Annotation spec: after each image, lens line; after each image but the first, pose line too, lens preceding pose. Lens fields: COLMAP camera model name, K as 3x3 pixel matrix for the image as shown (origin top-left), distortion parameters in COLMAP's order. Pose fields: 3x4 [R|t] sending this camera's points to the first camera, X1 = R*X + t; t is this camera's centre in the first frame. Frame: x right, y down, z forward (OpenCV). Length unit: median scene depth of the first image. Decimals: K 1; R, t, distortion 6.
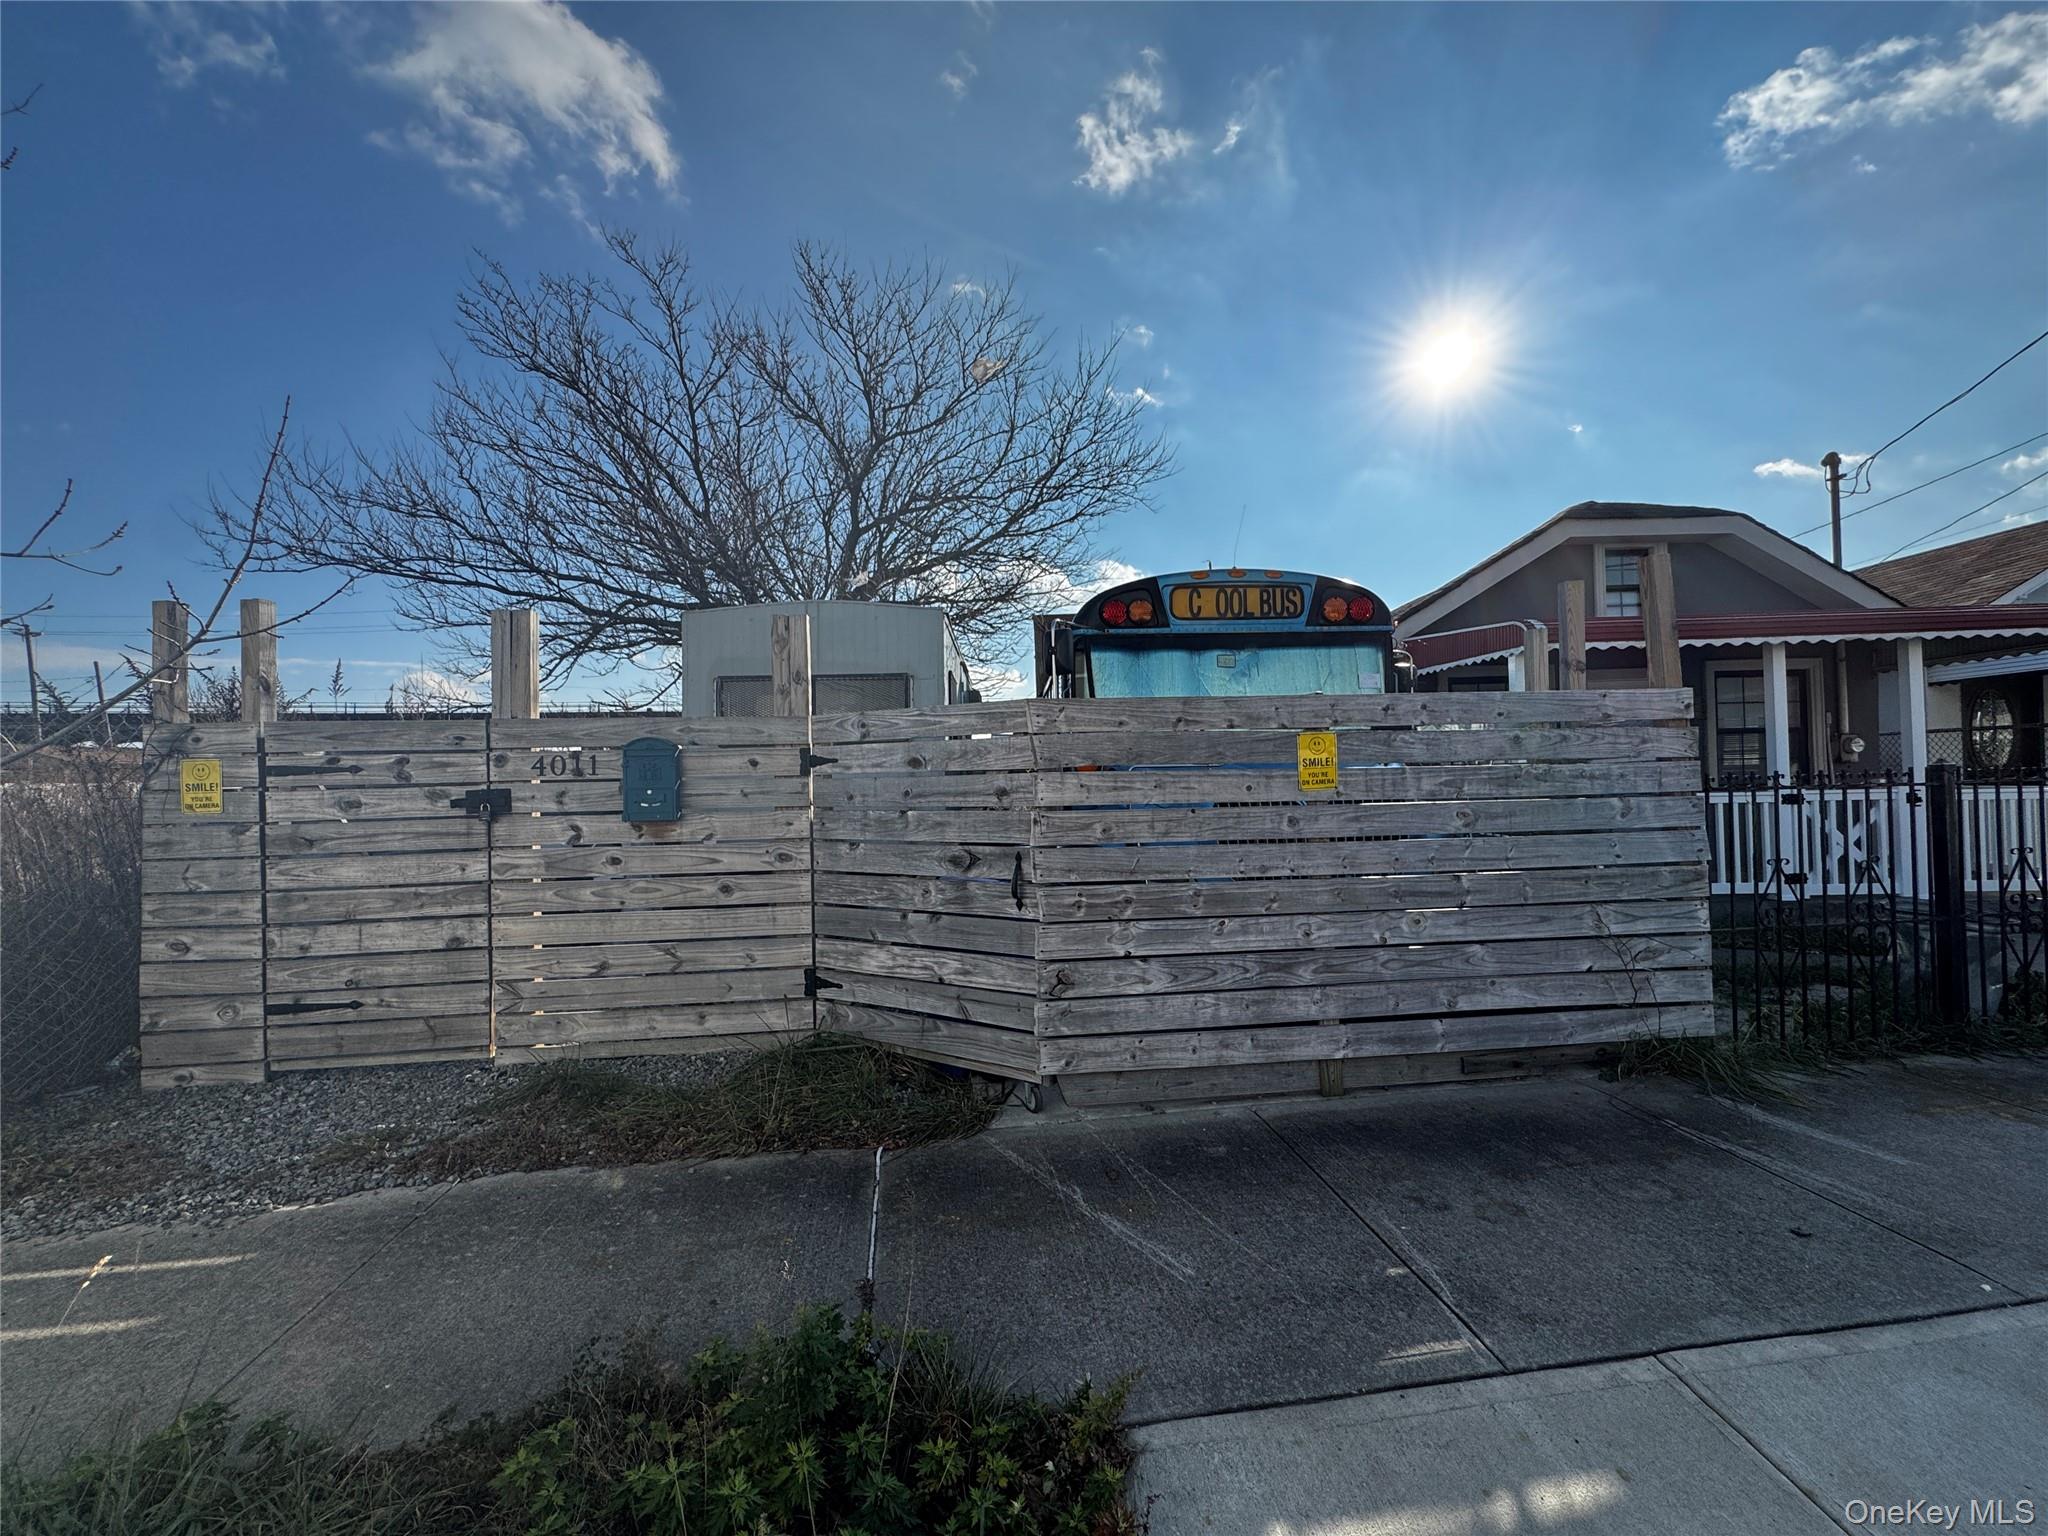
lens RADIAL K [[825.8, 0, 1023.7], [0, 825.8, 763.5], [0, 0, 1]] dist [-0.004571, 0.000069]
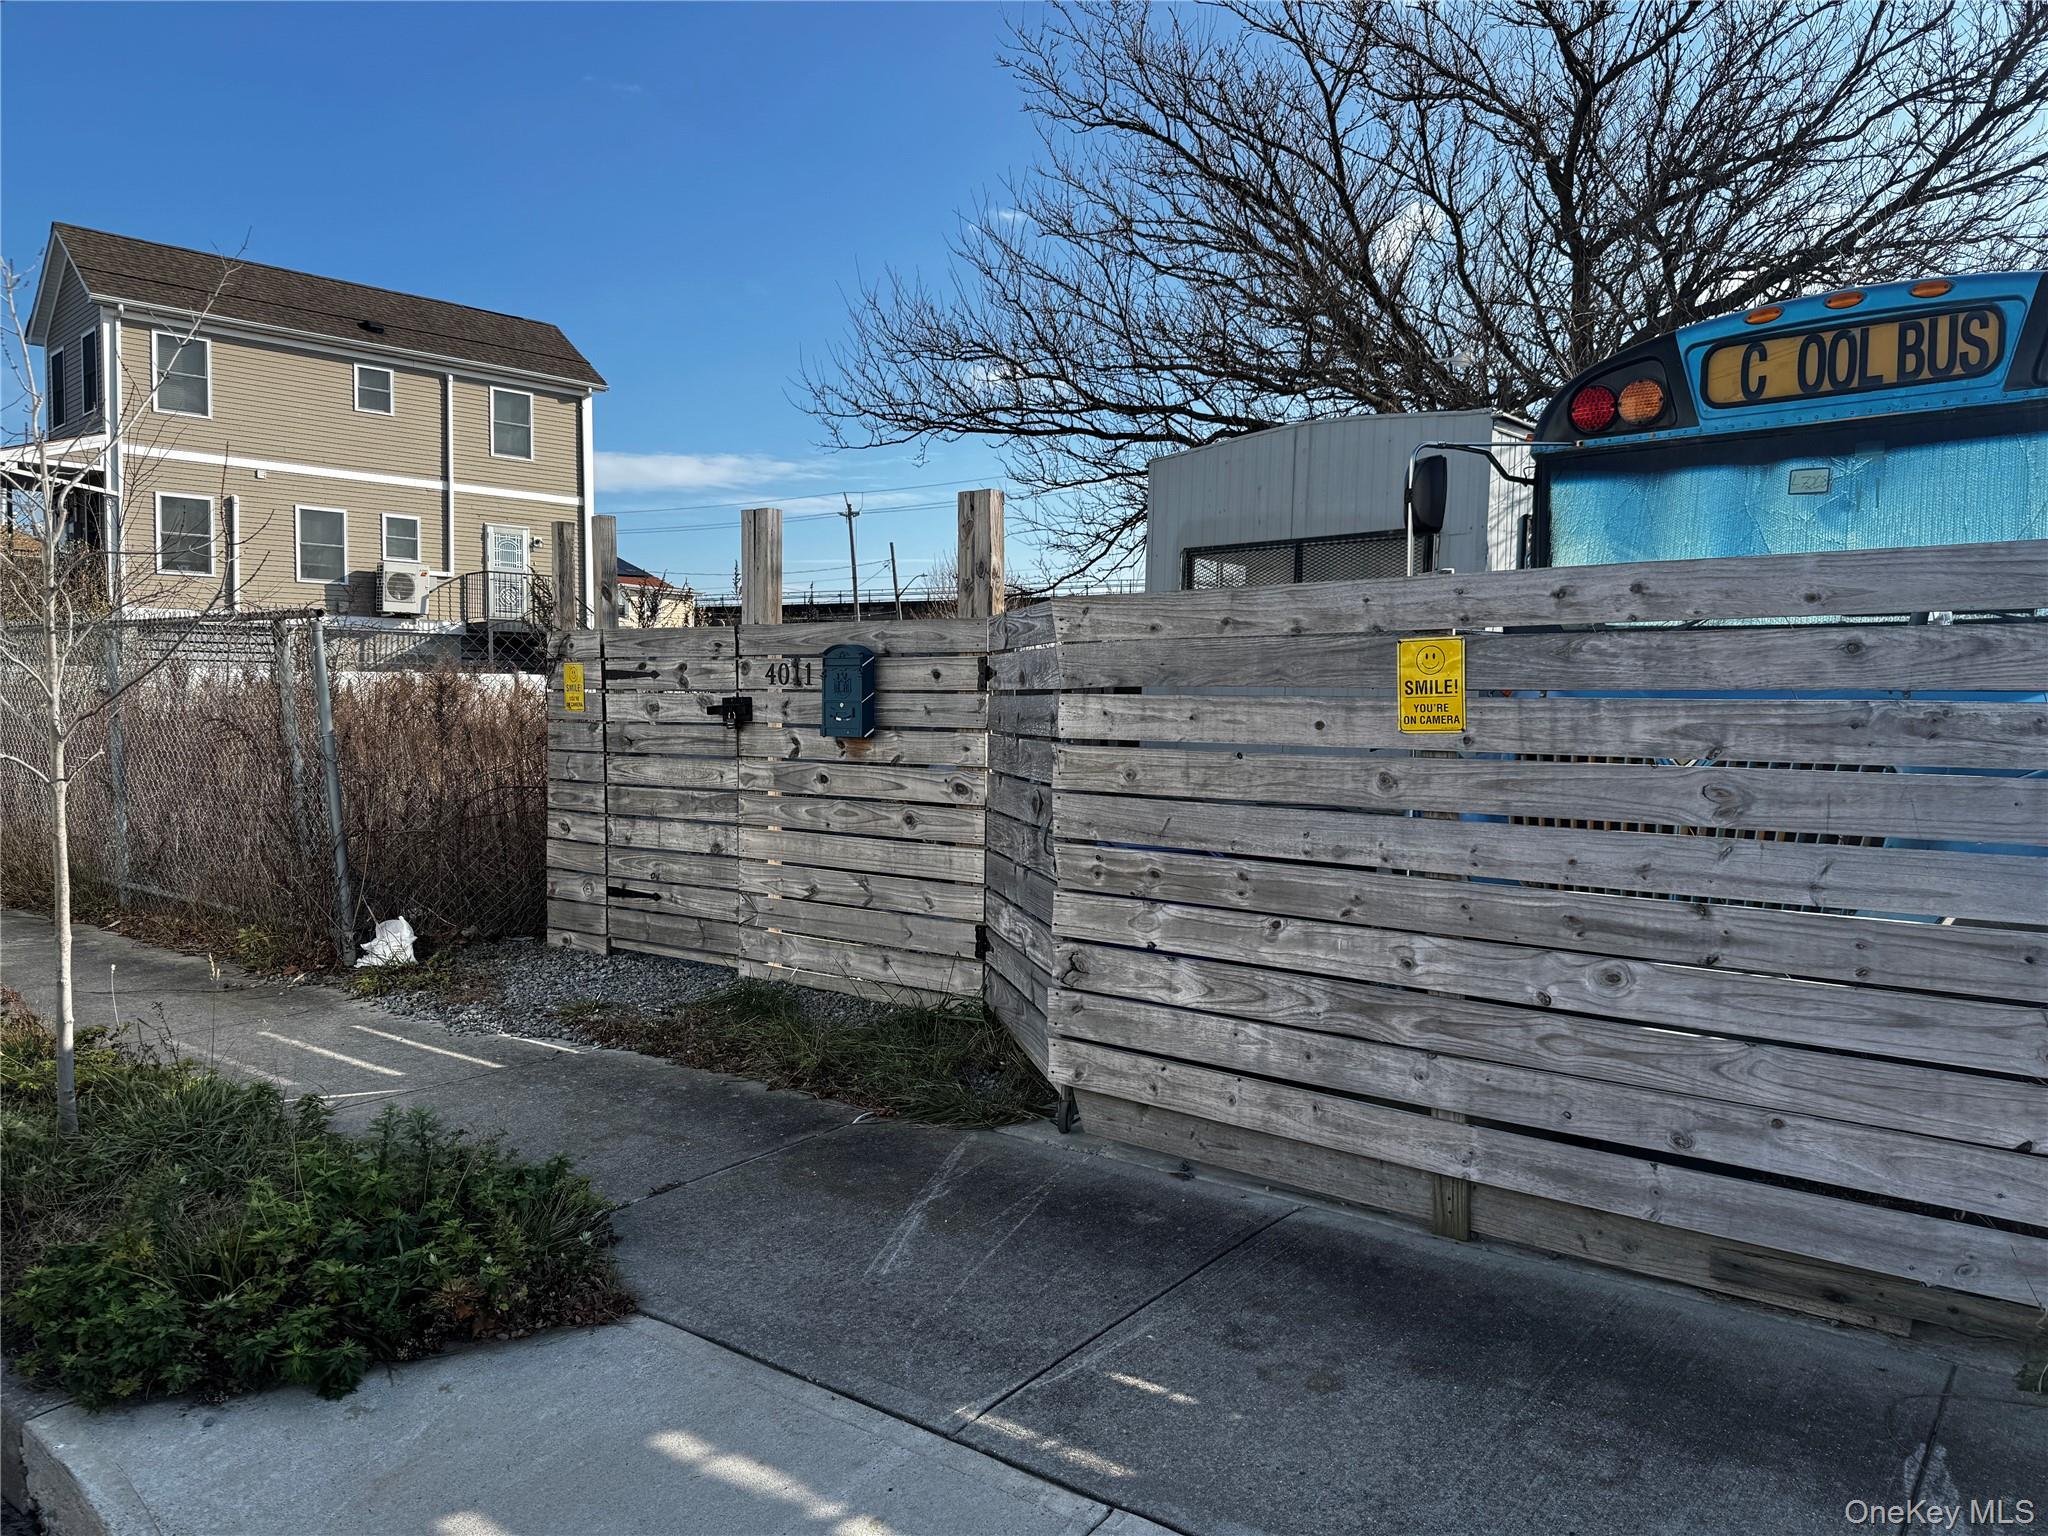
lens RADIAL K [[1447.2, 0, 1019.9], [0, 1447.2, 756.8], [0, 0, 1]] dist [0.061690, -0.035863]
pose [[0.702561, 0.055456, -0.709460, 0.868538], [-0.010069, 0.997634, 0.068011, -0.019640], [0.711553, -0.040638, 0.701457, 0.027789]]
